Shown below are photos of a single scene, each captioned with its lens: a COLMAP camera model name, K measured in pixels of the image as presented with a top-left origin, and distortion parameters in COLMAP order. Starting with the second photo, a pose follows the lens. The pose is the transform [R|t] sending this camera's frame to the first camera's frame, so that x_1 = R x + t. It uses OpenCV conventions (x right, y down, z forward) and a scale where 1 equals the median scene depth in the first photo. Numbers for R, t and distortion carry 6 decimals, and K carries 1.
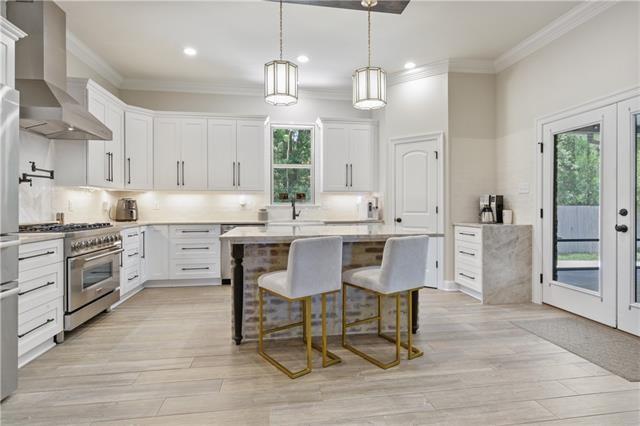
lens RADIAL K [[336.8, 0, 320.0], [0, 336.8, 207.7], [0, 0, 1]] dist [0.001674, 0.000178]
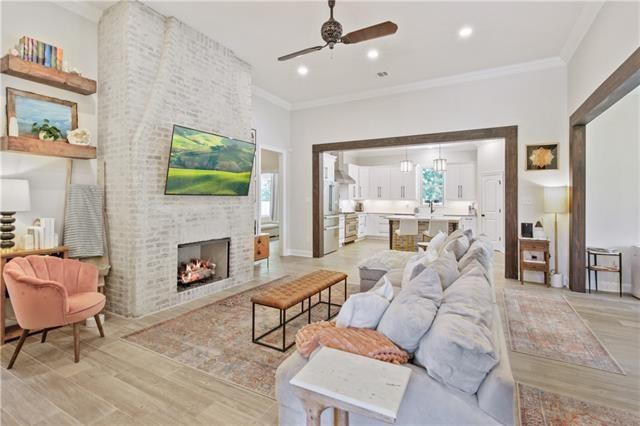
lens RADIAL K [[298.9, 0, 317.8], [0, 298.9, 196.3], [0, 0, 1]] dist [0.001261, 0.000341]
pose [[0.798760, 0.002637, -0.601644, 0.559321], [-0.006110, 0.999974, -0.003728, -0.066895], [0.601619, 0.006653, 0.798756, -1.040231]]
